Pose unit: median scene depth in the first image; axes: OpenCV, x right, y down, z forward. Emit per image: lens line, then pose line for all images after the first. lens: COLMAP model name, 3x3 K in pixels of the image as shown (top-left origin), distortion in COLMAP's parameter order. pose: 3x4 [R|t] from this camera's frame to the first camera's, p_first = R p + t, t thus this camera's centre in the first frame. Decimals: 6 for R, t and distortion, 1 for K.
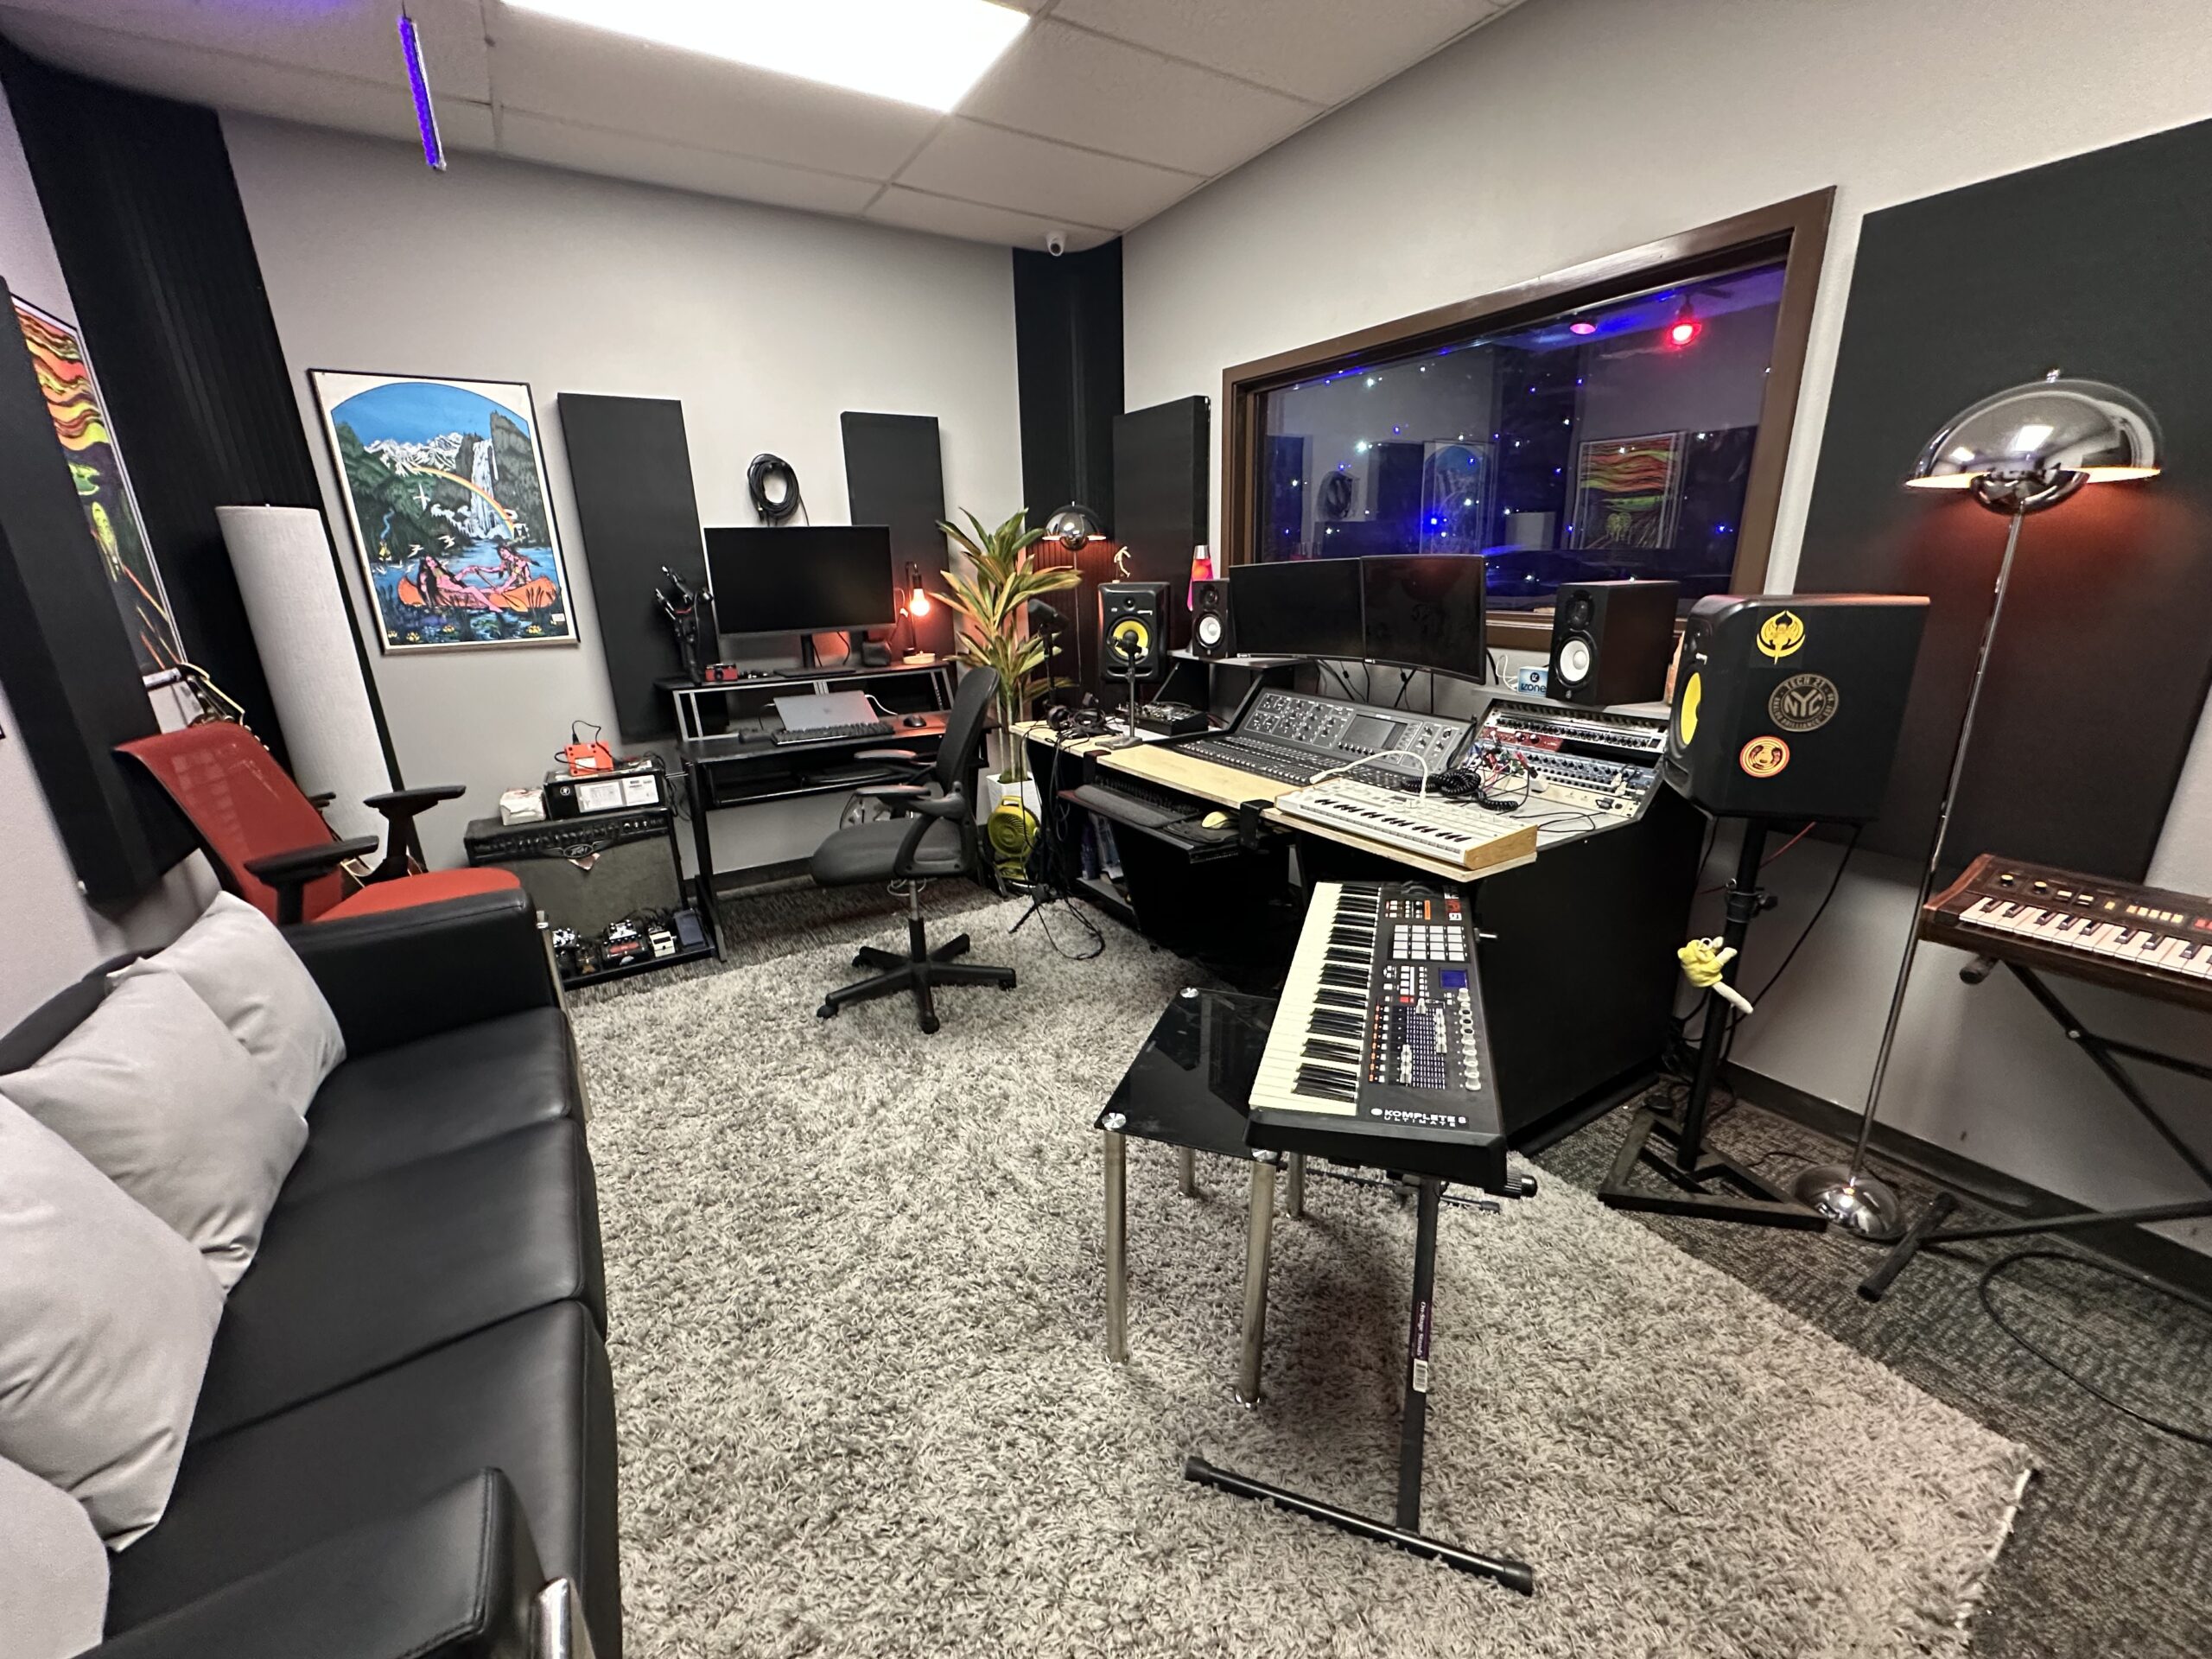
lens RADIAL K [[880.0, 0, 1105.2], [0, 880.0, 826.7], [0, 0, 1]] dist [-0.000649, 0.000110]
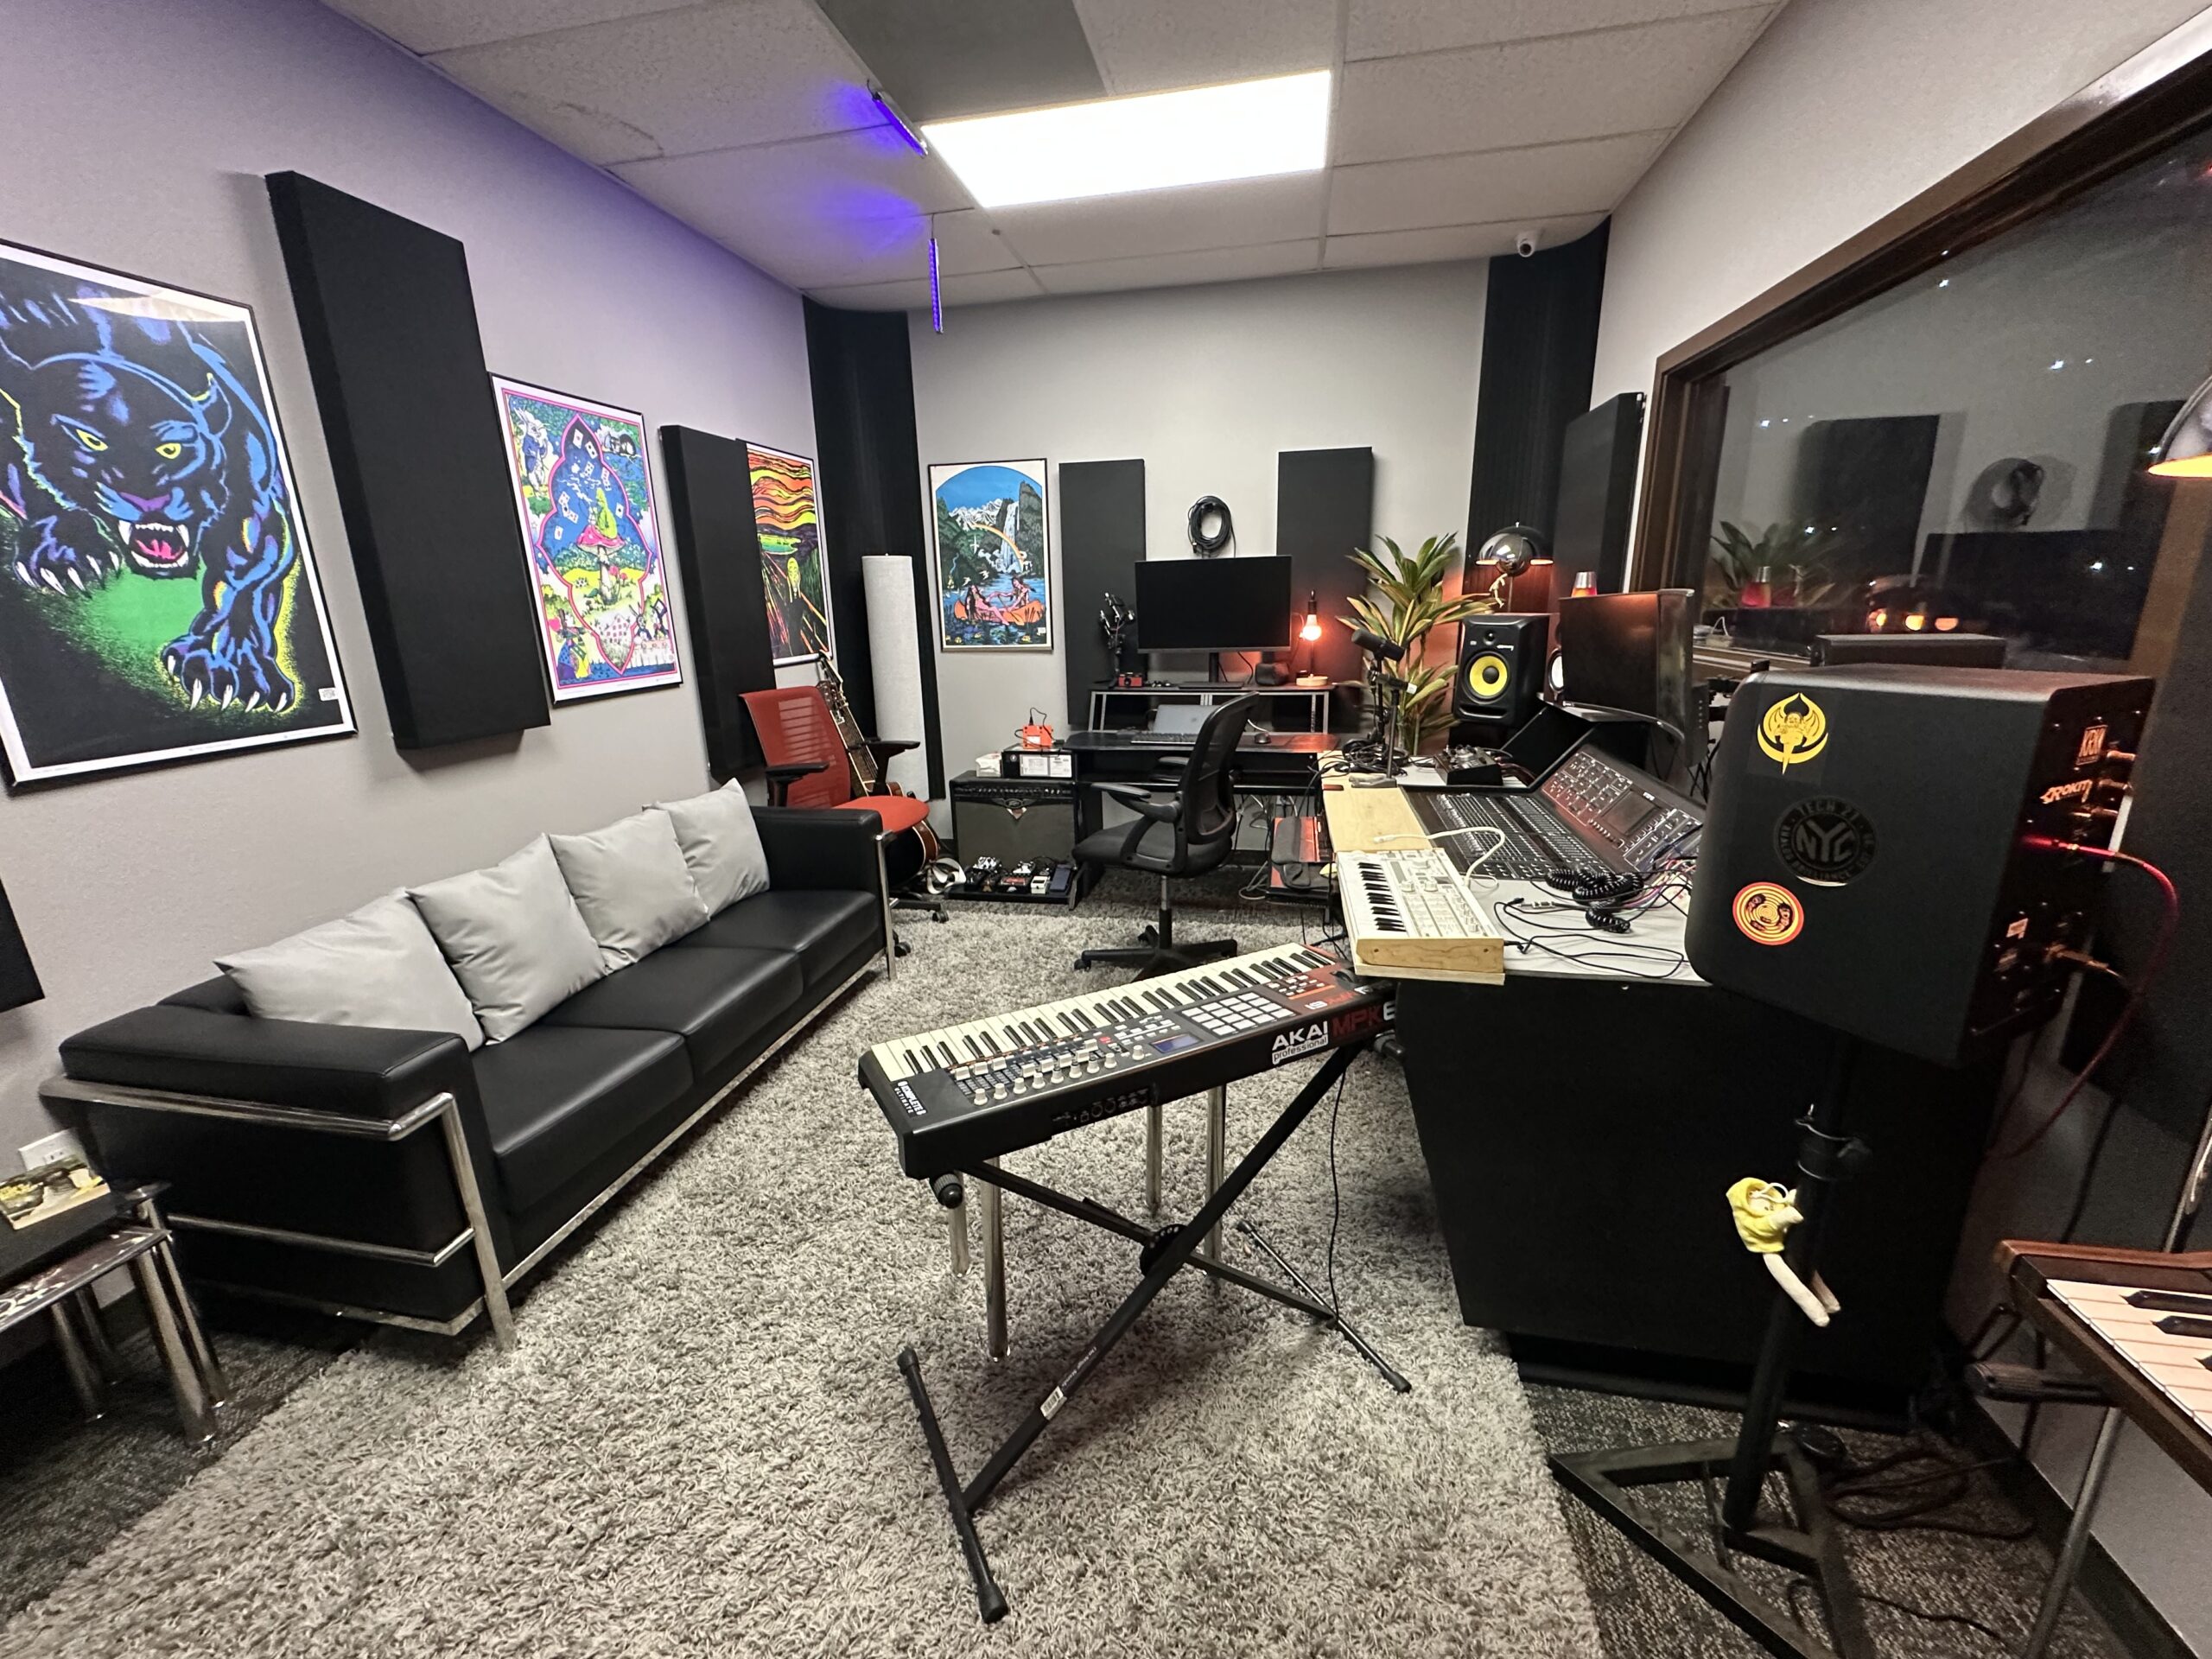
lens RADIAL K [[880.0, 0, 1105.2], [0, 880.0, 826.7], [0, 0, 1]] dist [-0.000649, 0.000110]
pose [[0.728362, 0.182249, -0.660510, 0.406067], [-0.193250, 0.979483, 0.057159, -0.042505], [0.657376, 0.086011, 0.748638, 0.092778]]
